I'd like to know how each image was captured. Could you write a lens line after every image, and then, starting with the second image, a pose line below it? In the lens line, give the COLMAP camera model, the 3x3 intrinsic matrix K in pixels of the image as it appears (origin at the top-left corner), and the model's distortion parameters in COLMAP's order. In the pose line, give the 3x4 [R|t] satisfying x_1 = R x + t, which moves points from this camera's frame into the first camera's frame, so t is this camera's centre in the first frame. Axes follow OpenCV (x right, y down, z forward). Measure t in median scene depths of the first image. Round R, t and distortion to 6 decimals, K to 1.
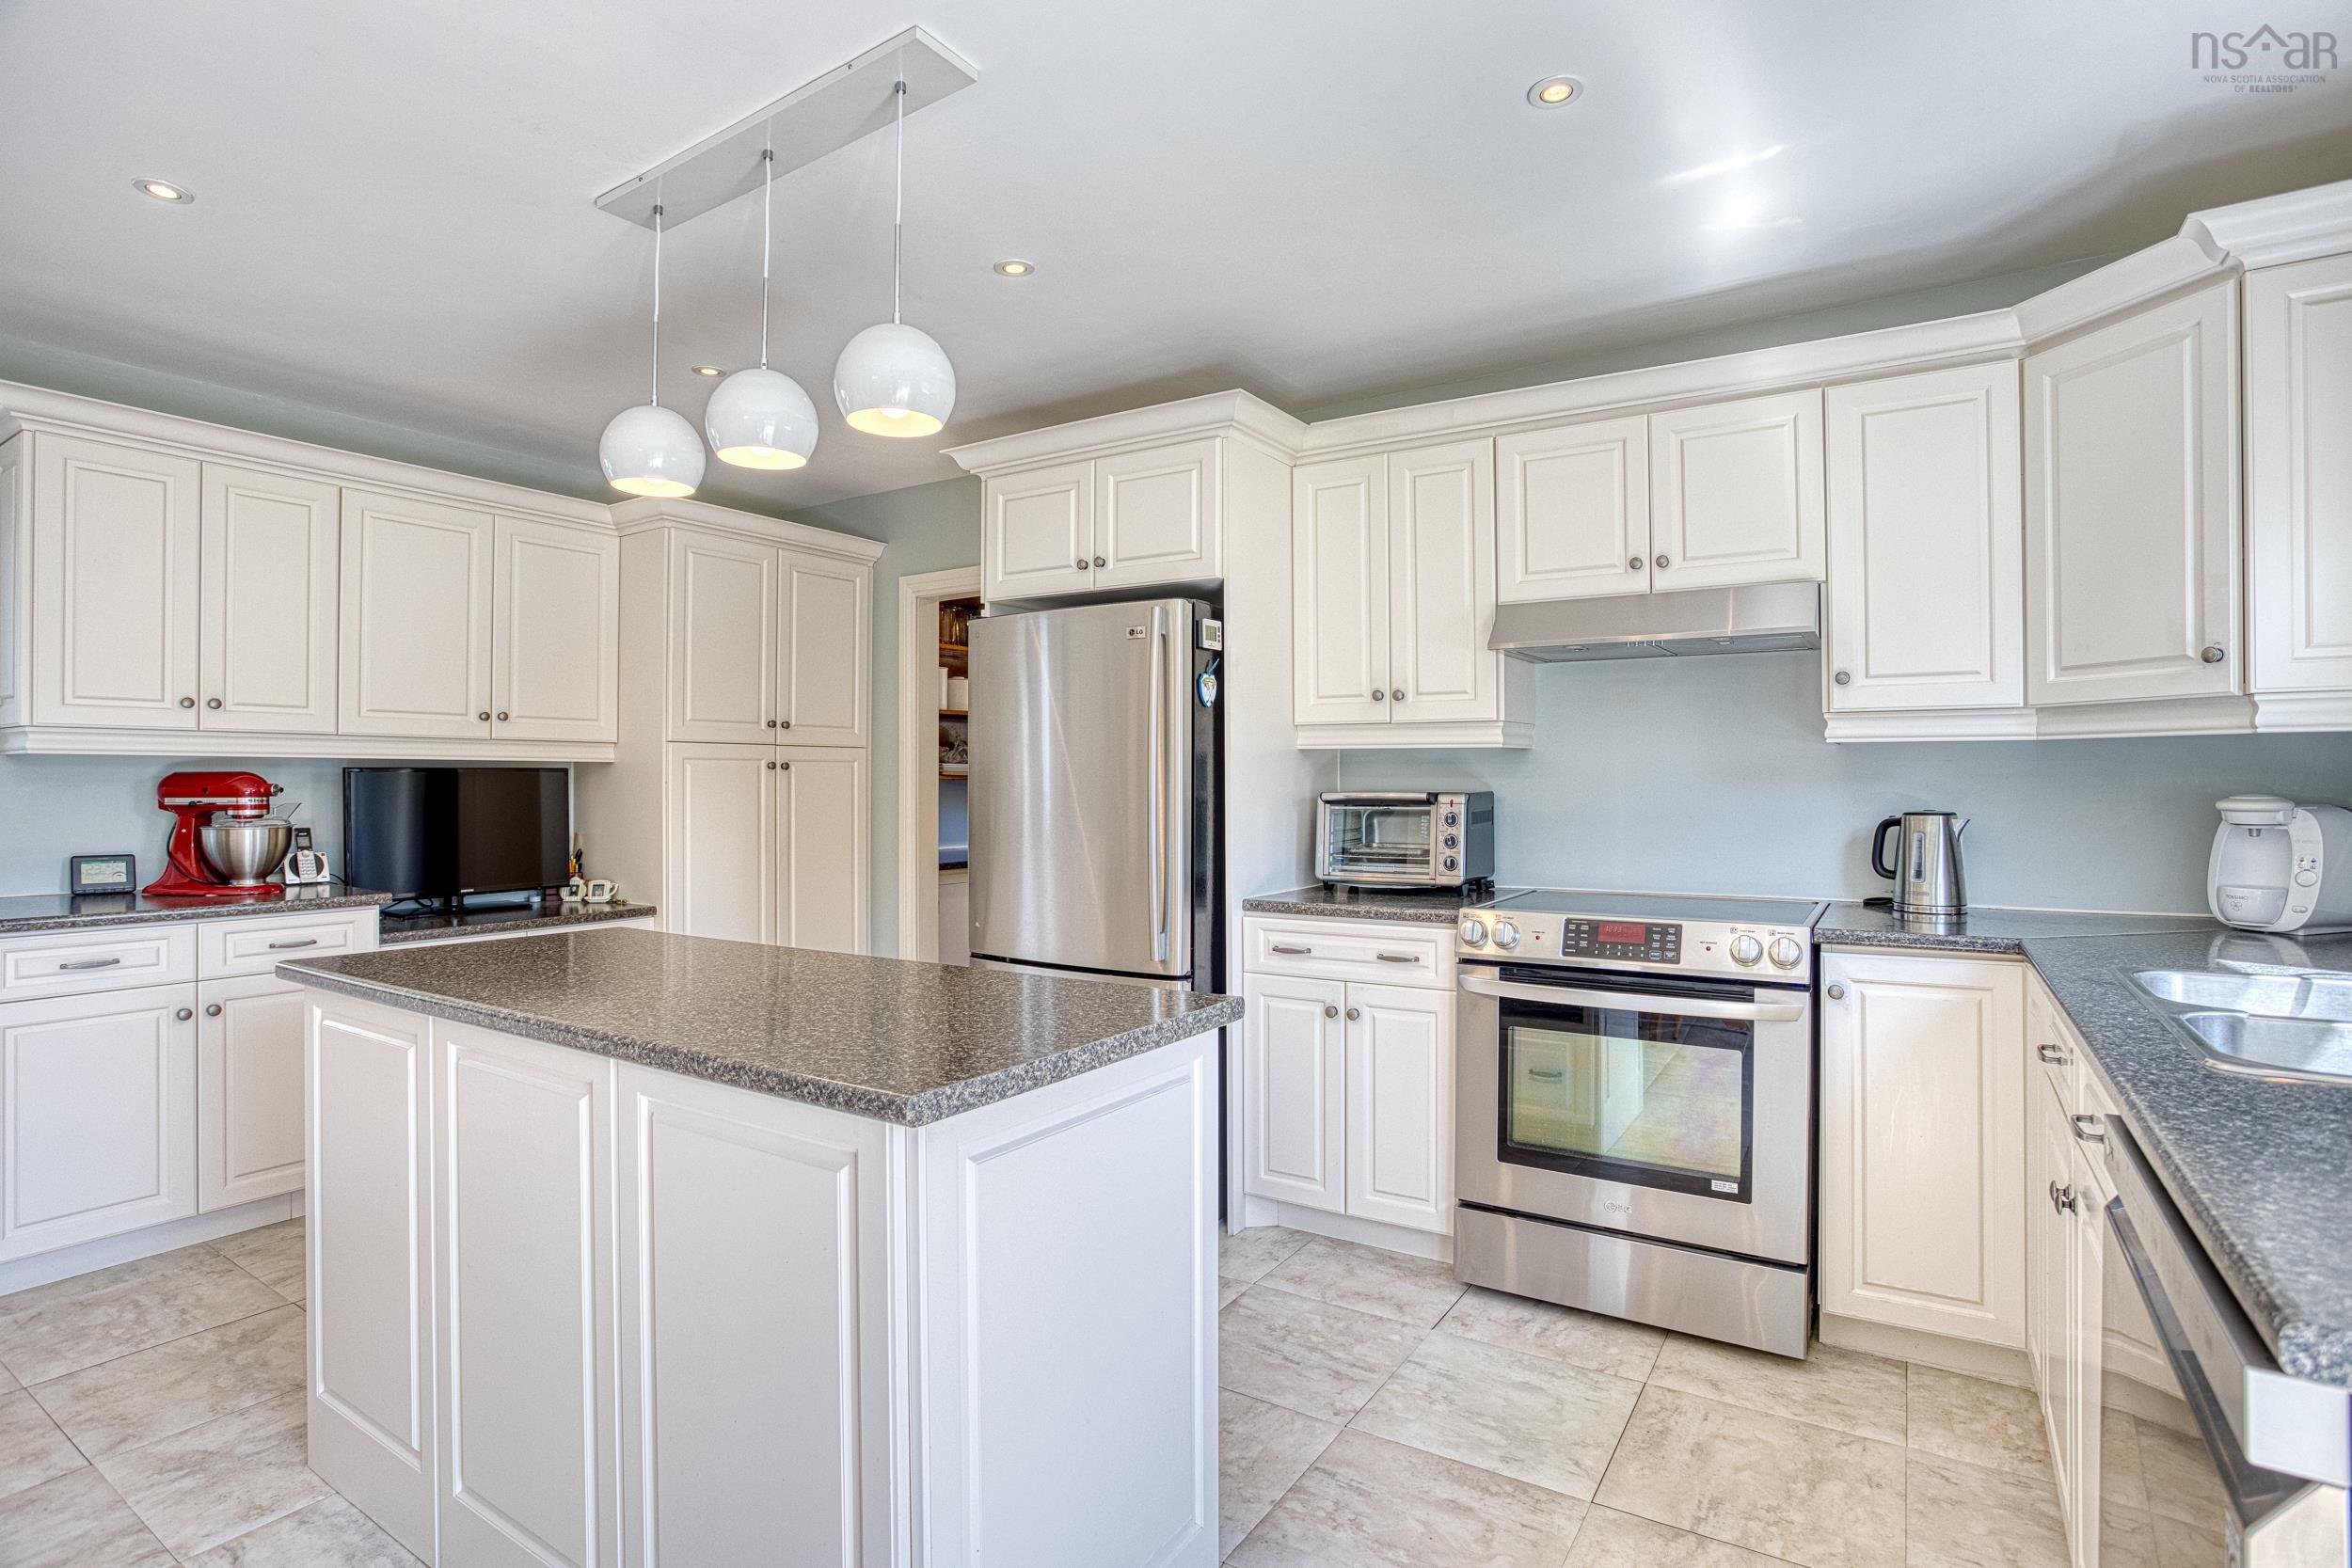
lens RADIAL K [[1147.3, 0, 1186.5], [0, 1147.3, 776.0], [0, 0, 1]] dist [-0.070495, 0.028486]
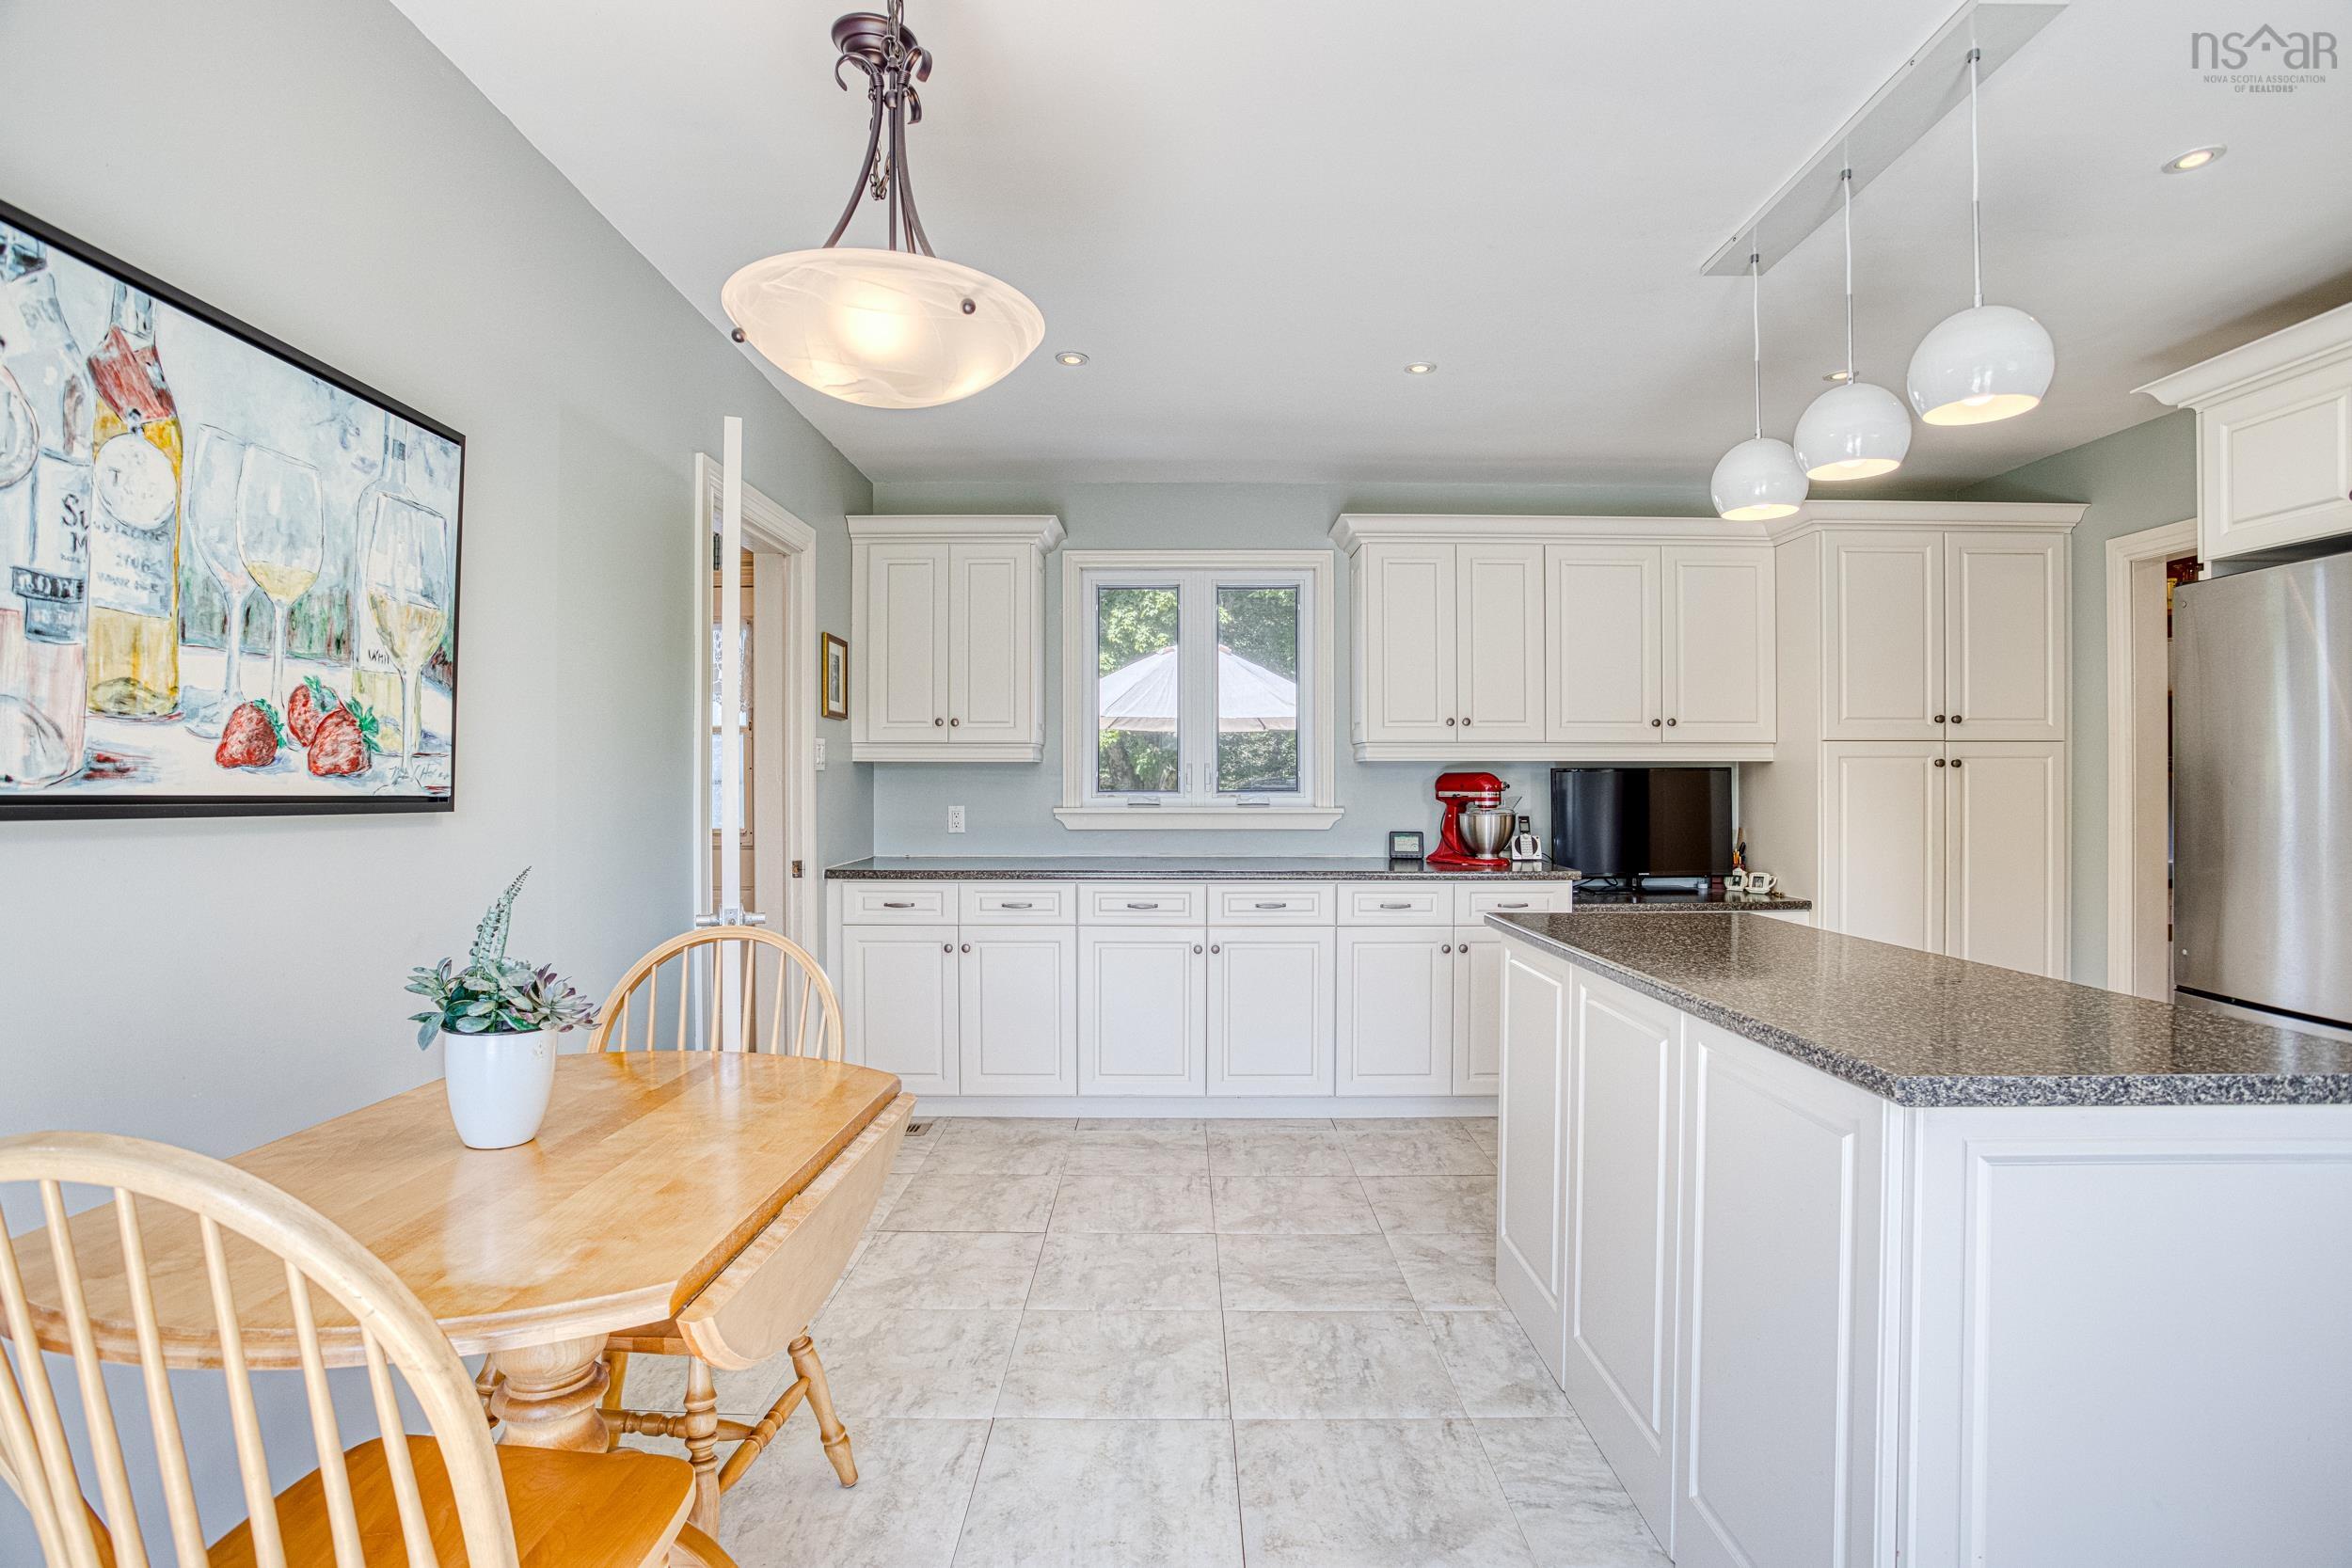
lens RADIAL K [[1147.3, 0, 1186.5], [0, 1147.3, 776.0], [0, 0, 1]] dist [-0.070495, 0.028486]
pose [[0.549524, -0.001699, -0.835476, 0.090953], [0.003629, 0.999993, 0.000353, -0.001276], [0.835470, -0.003226, 0.549527, -0.047385]]
